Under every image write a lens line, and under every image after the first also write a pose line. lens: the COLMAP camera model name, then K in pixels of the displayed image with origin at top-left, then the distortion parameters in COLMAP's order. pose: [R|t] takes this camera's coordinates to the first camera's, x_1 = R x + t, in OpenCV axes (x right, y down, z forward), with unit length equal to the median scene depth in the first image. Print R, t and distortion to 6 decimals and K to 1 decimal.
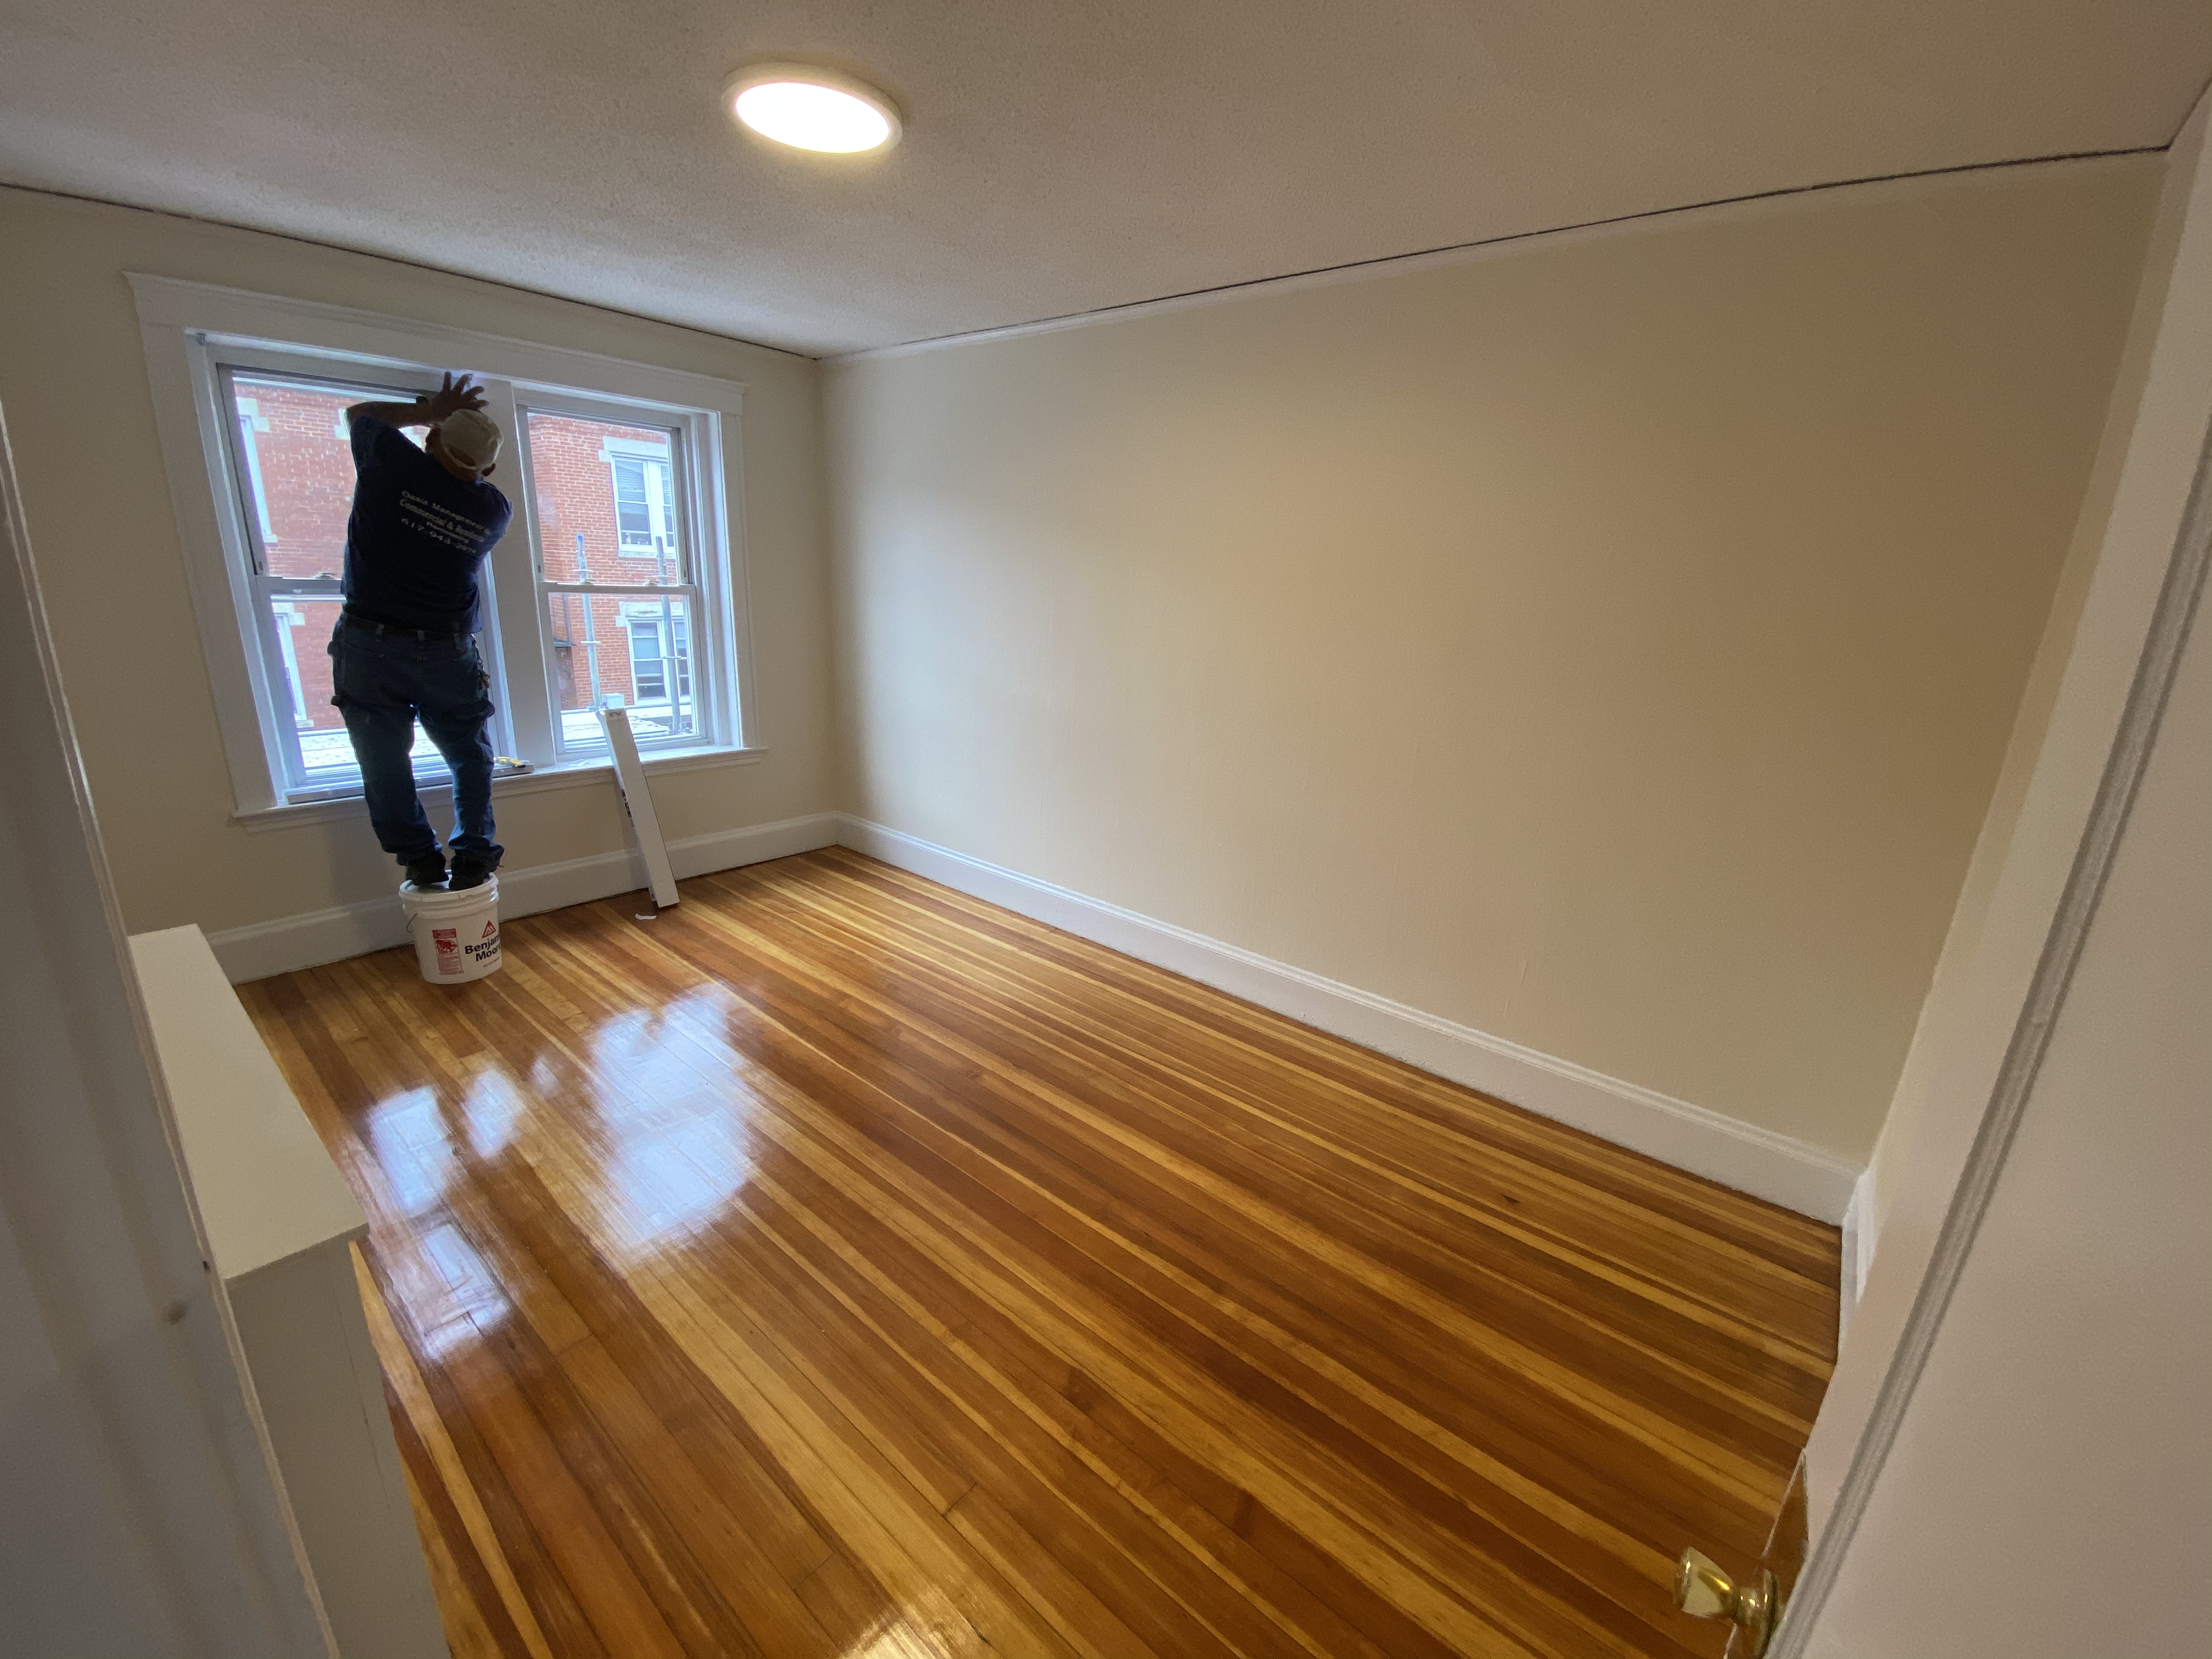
lens RADIAL K [[901.7, 0, 1107.3], [0, 901.7, 823.1], [0, 0, 1]] dist [-0.000754, -0.001856]
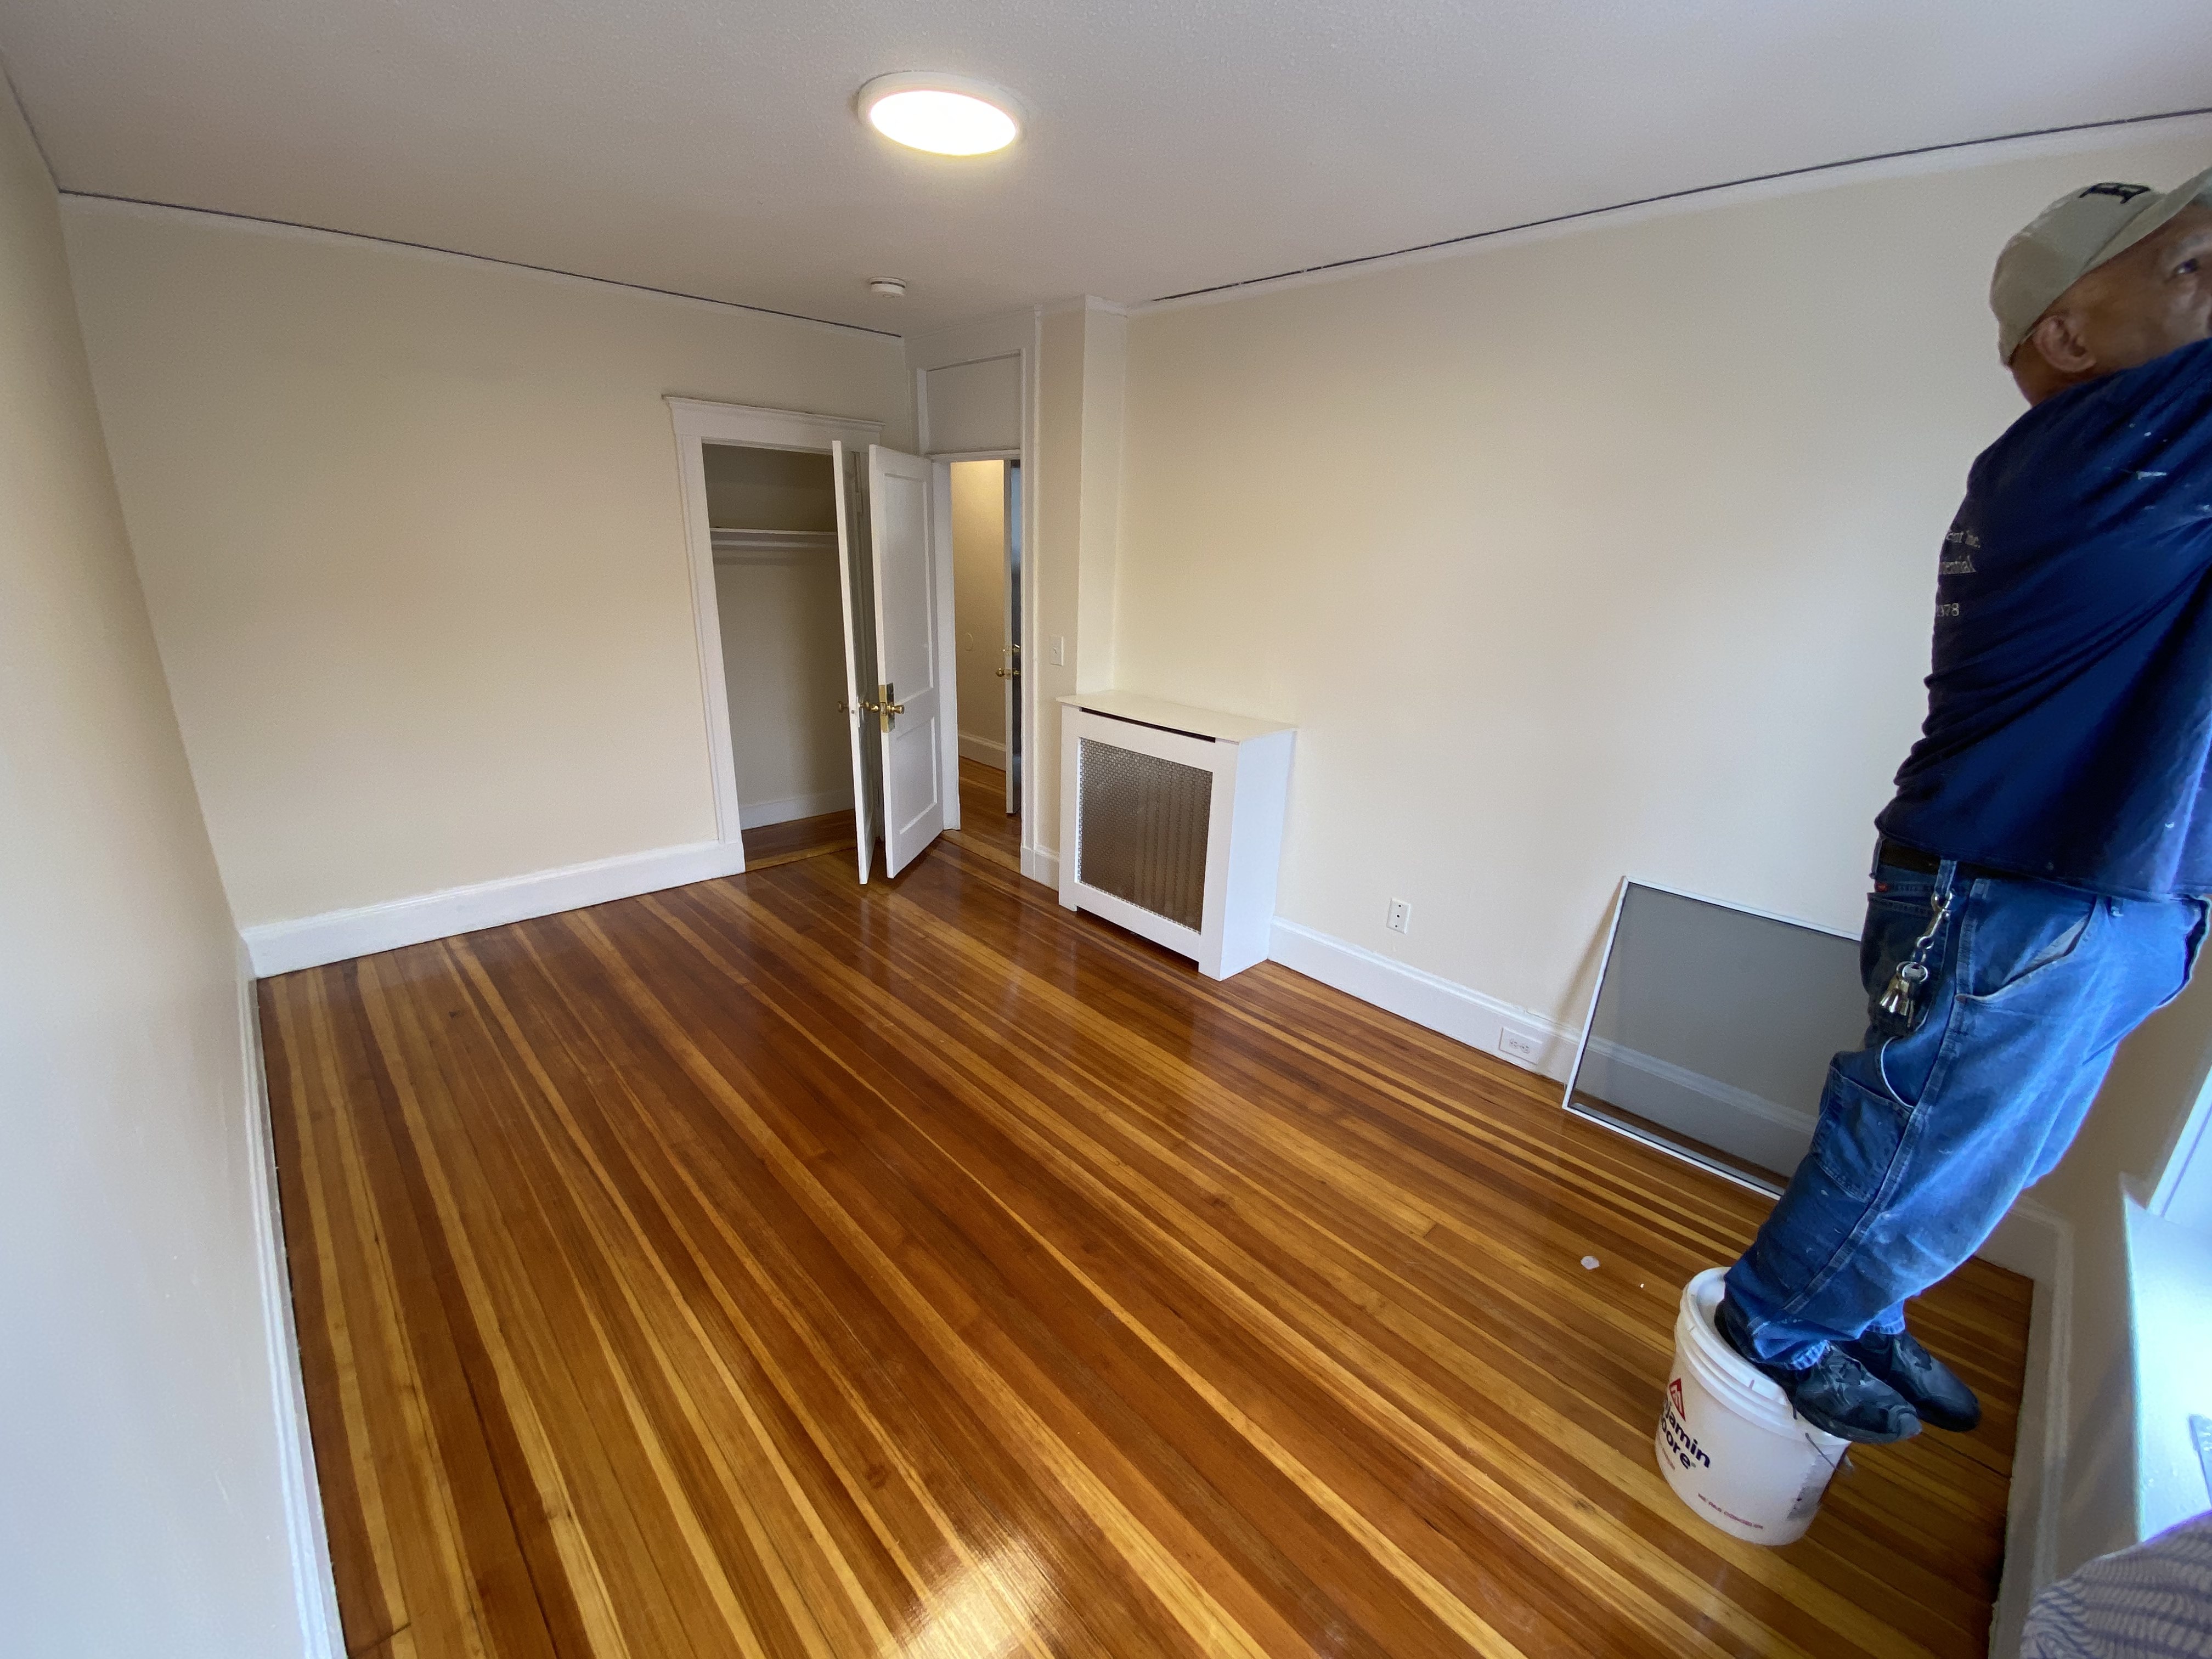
lens RADIAL K [[901.7, 0, 1108.8], [0, 901.7, 826.0], [0, 0, 1]] dist [-0.000754, -0.001856]
pose [[-0.989126, -0.117899, 0.087914, -0.444301], [-0.048905, 0.827436, 0.559427, -0.452698], [-0.138699, 0.549044, -0.824204, 1.463144]]
